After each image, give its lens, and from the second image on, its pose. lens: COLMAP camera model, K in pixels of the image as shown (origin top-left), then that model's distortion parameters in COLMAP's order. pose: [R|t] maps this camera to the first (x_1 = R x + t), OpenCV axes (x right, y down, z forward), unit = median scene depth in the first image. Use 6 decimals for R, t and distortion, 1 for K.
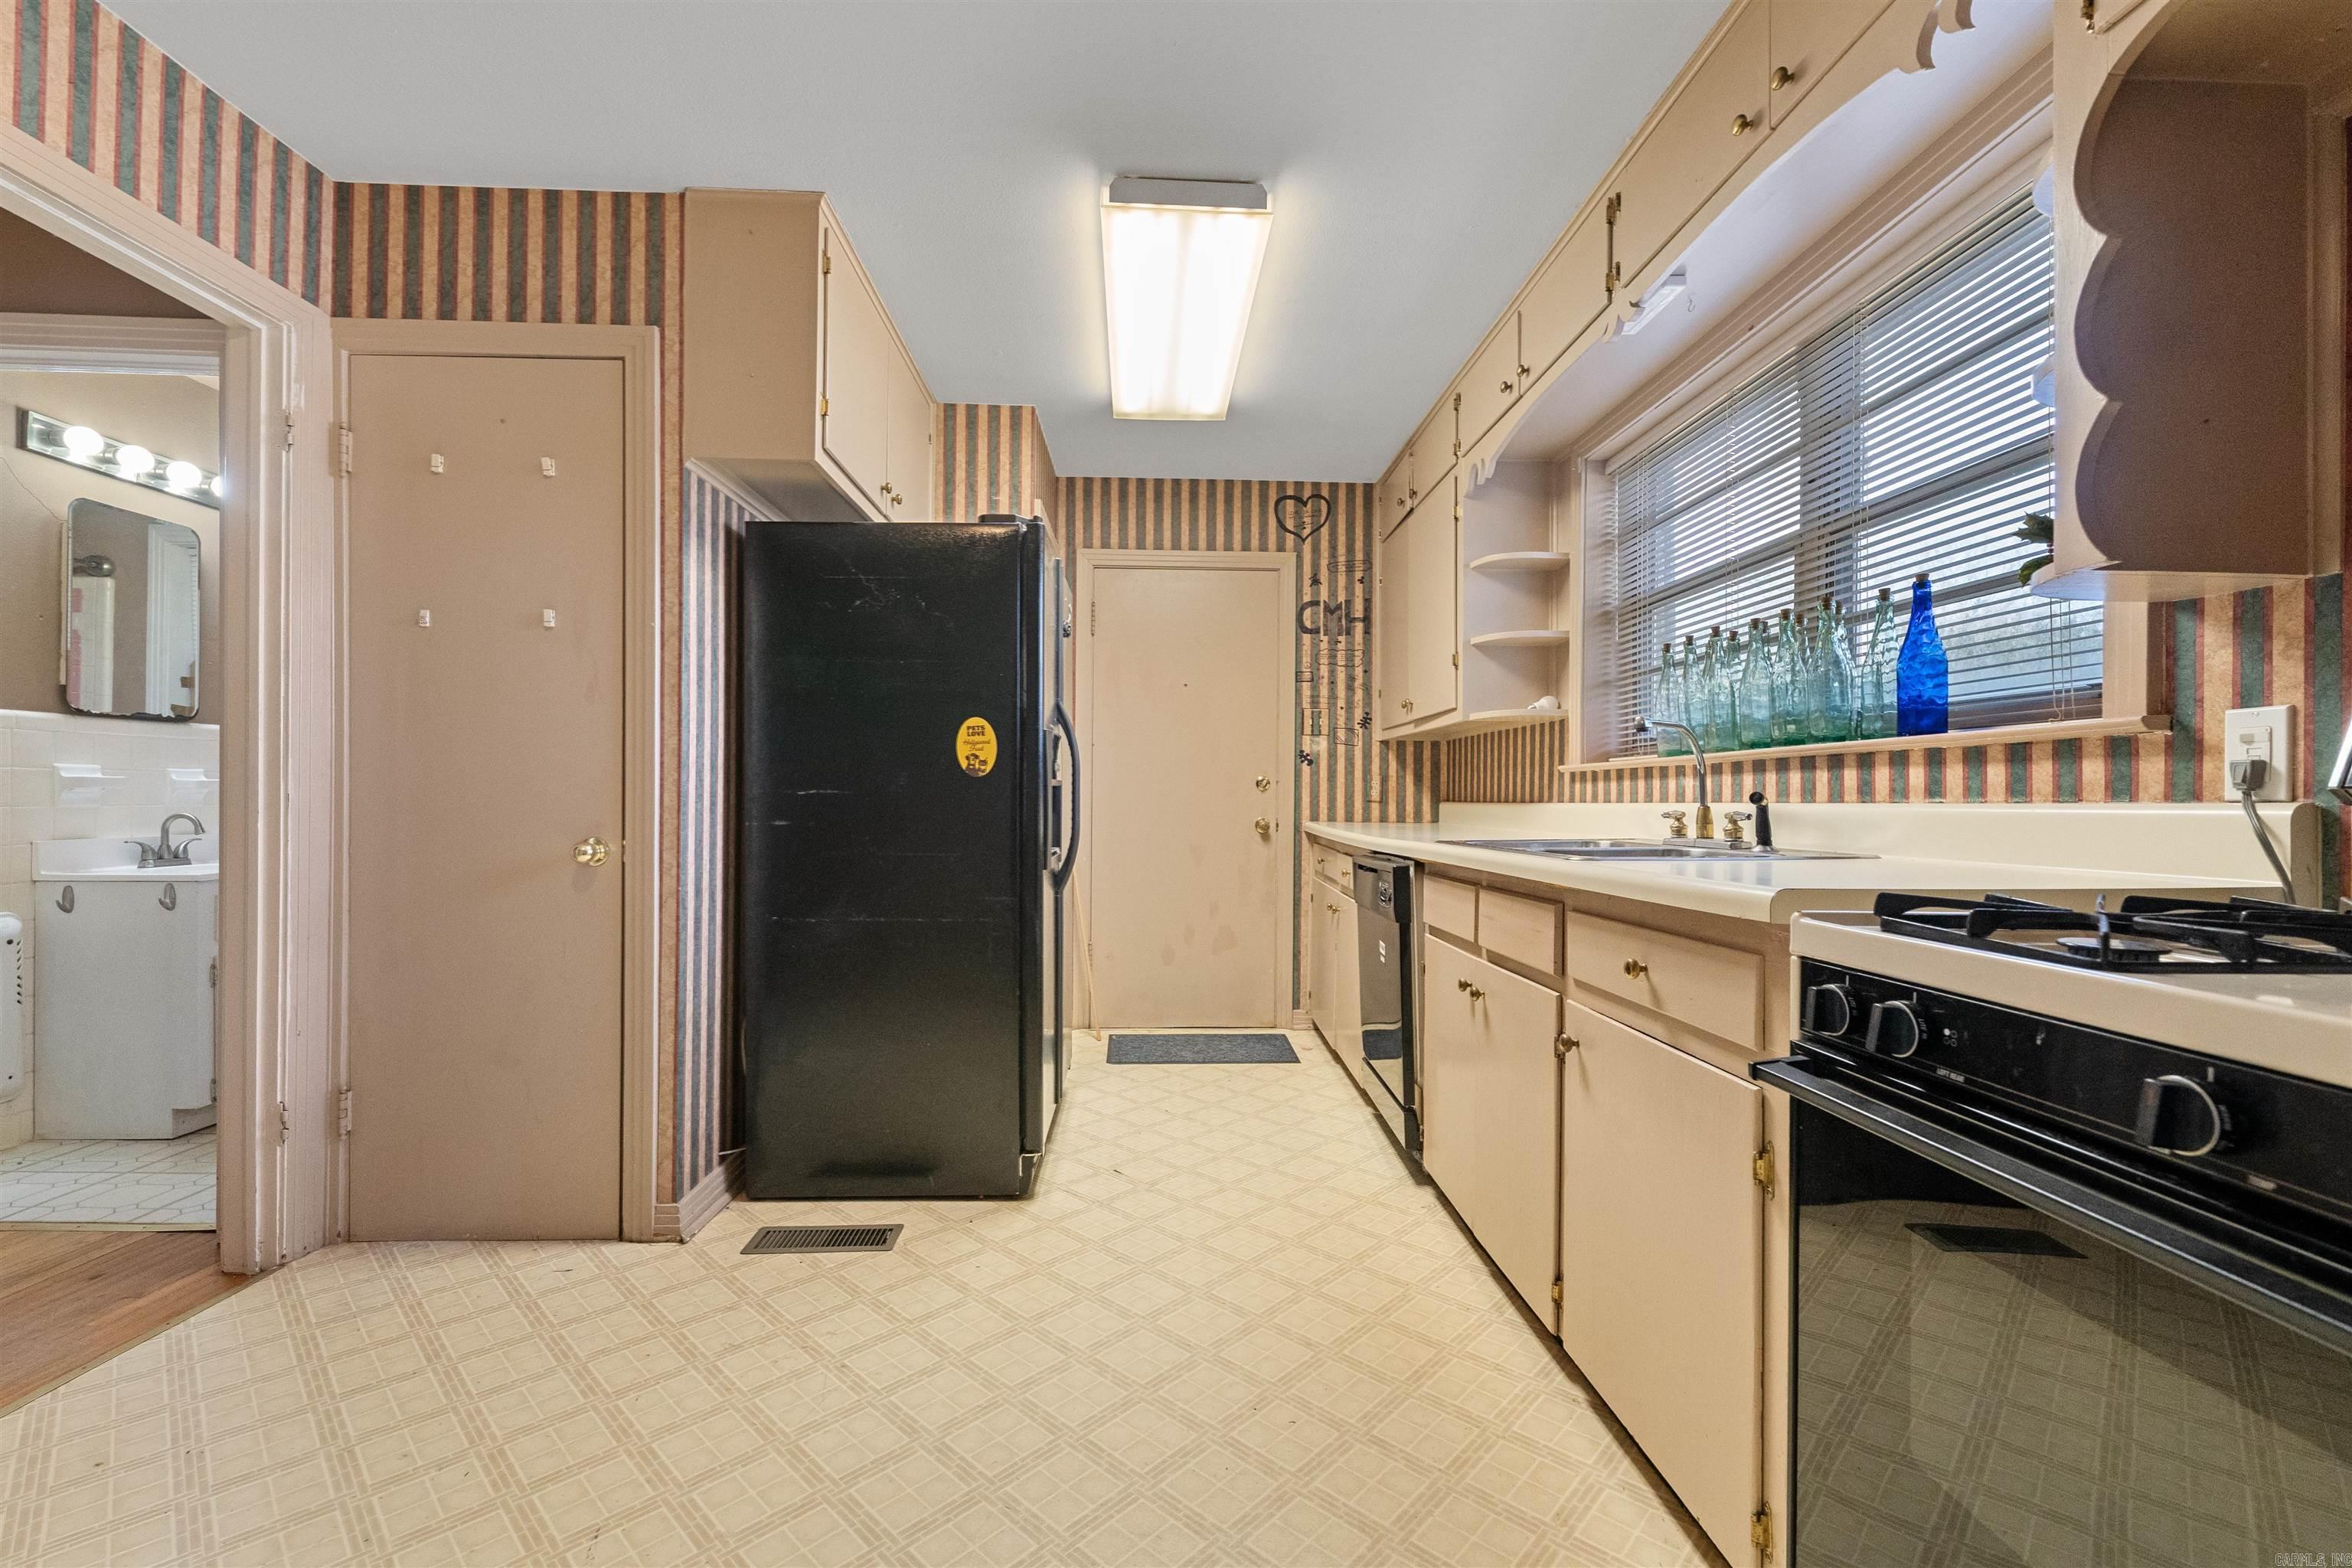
lens RADIAL K [[961.0, 0, 1176.3], [0, 961.0, 801.1], [0, 0, 1]] dist [0.005636, -0.002782]
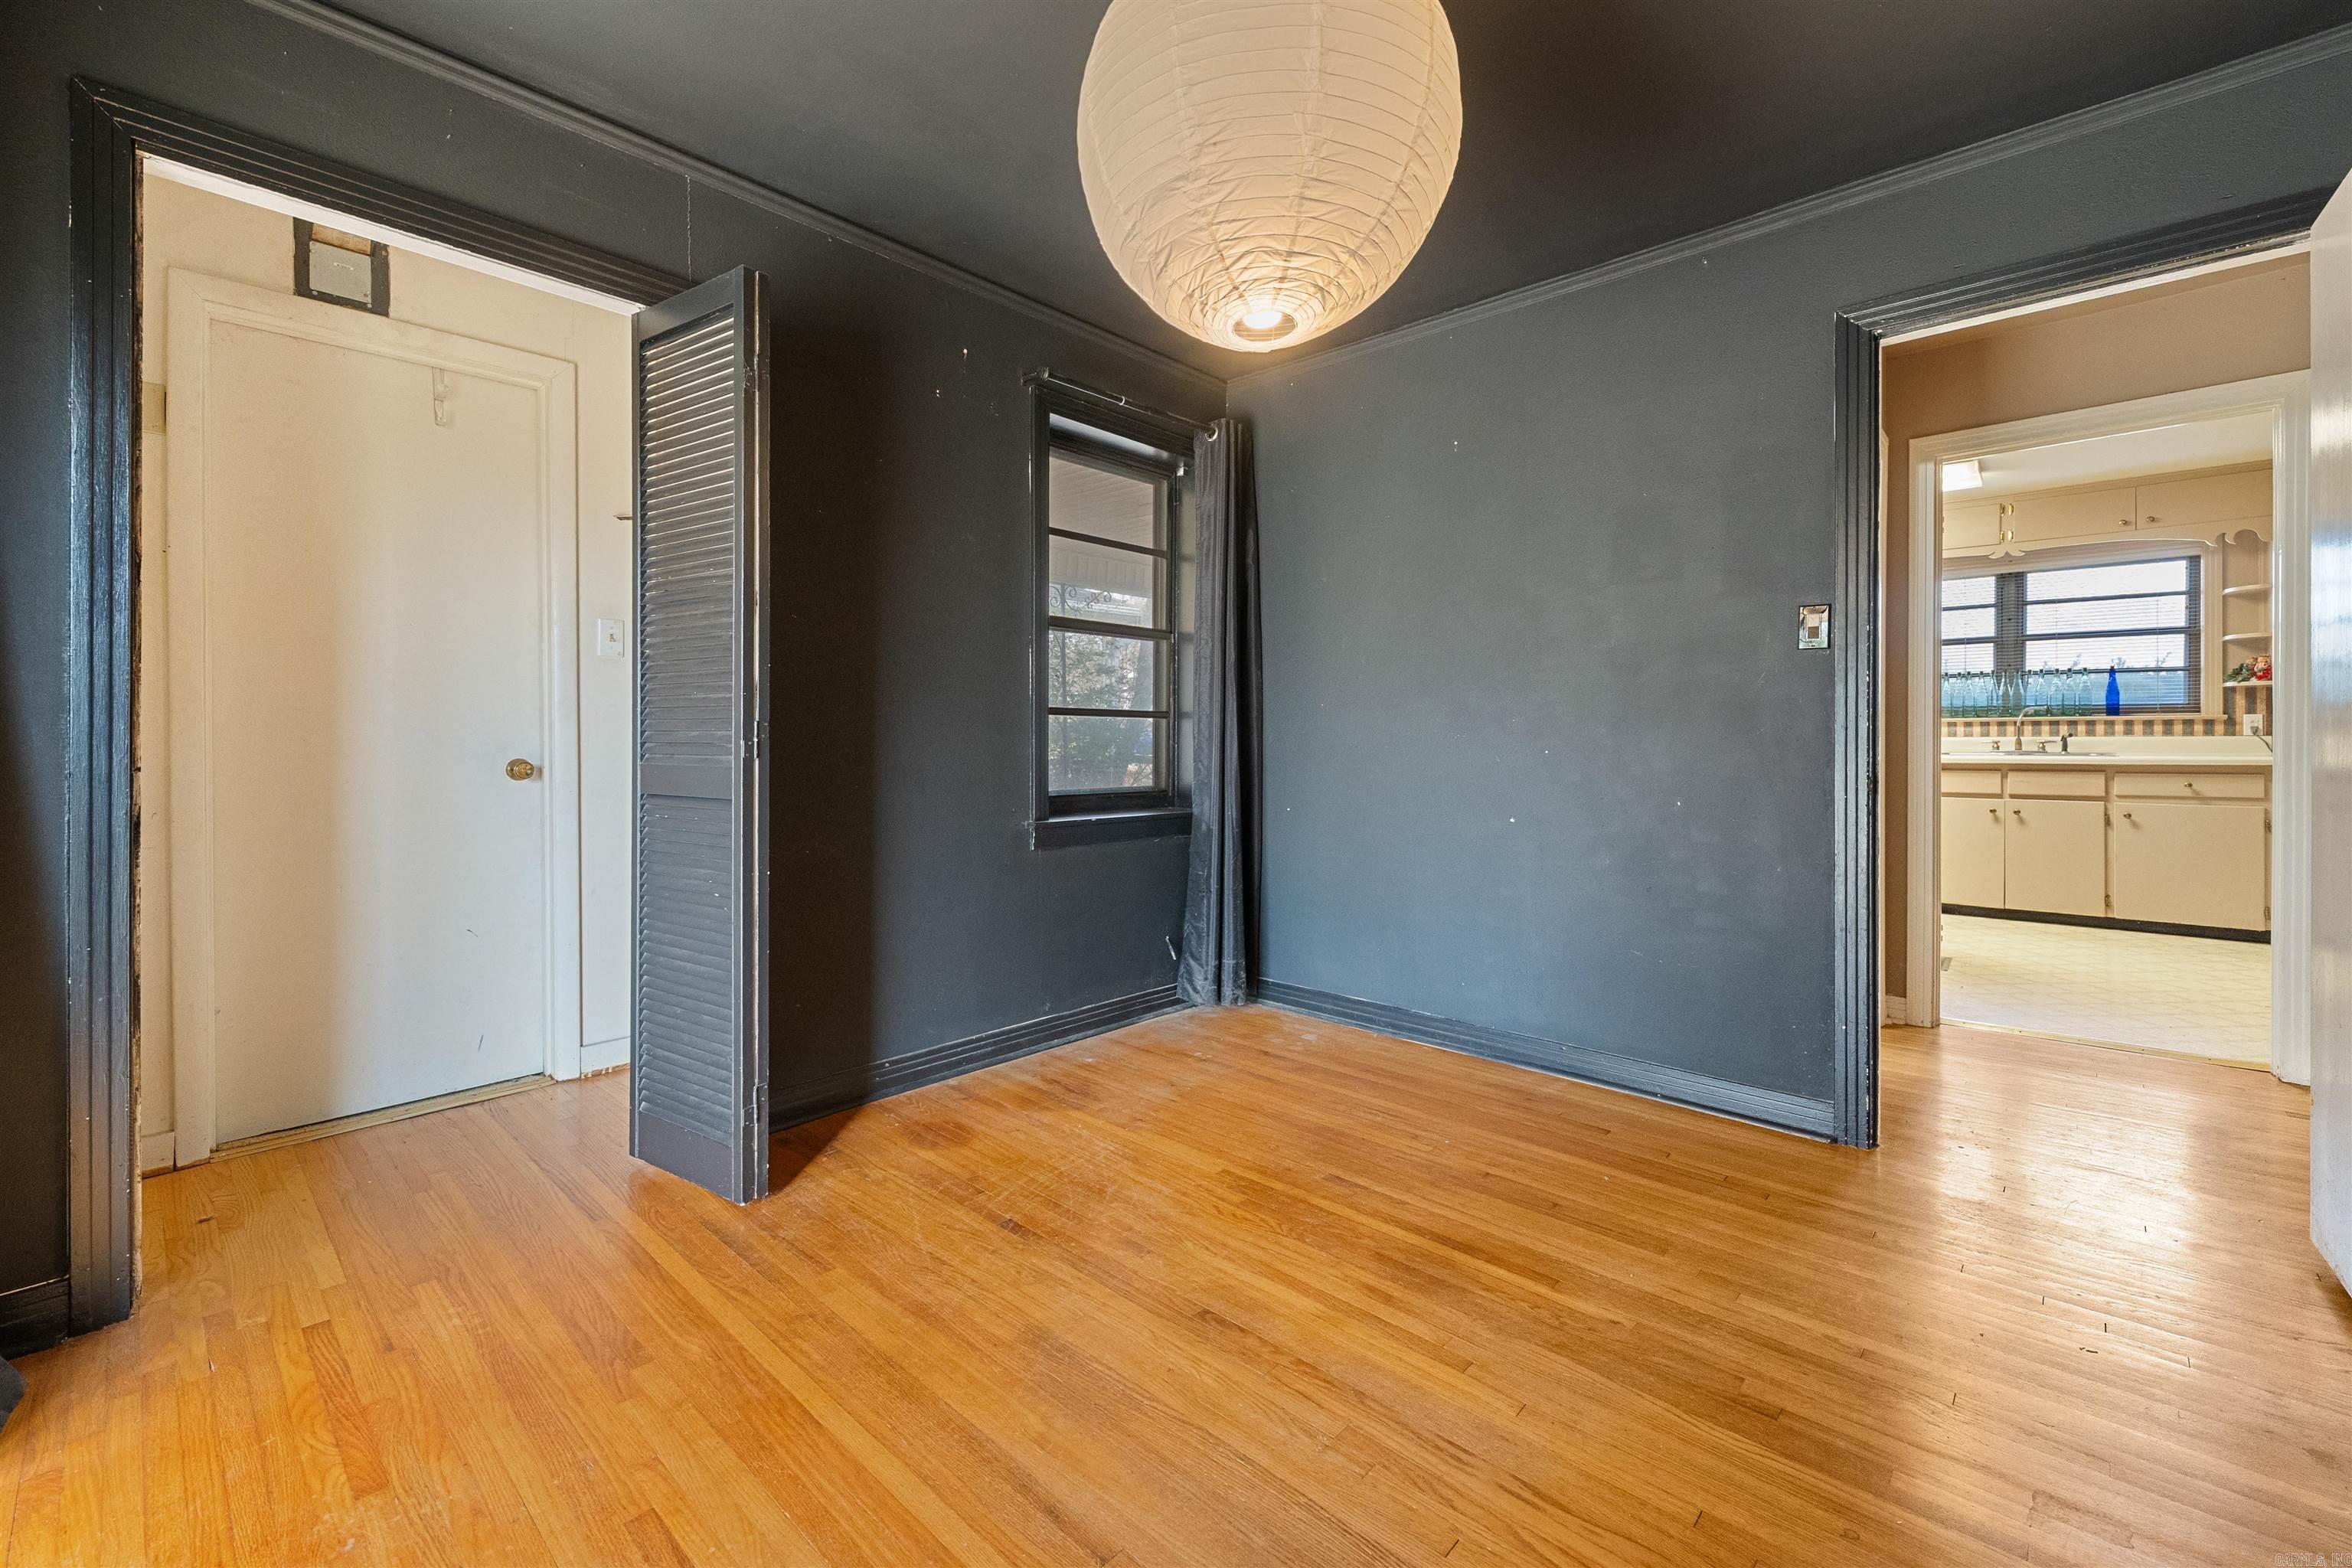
lens RADIAL K [[961.0, 0, 1182.5], [0, 961.0, 742.9], [0, 0, 1]] dist [0.005636, -0.002782]
pose [[0.709590, -0.012667, 0.704501, -2.878488], [0.006670, 0.999914, 0.011260, -0.025950], [-0.704584, -0.003290, 0.709613, 0.696294]]
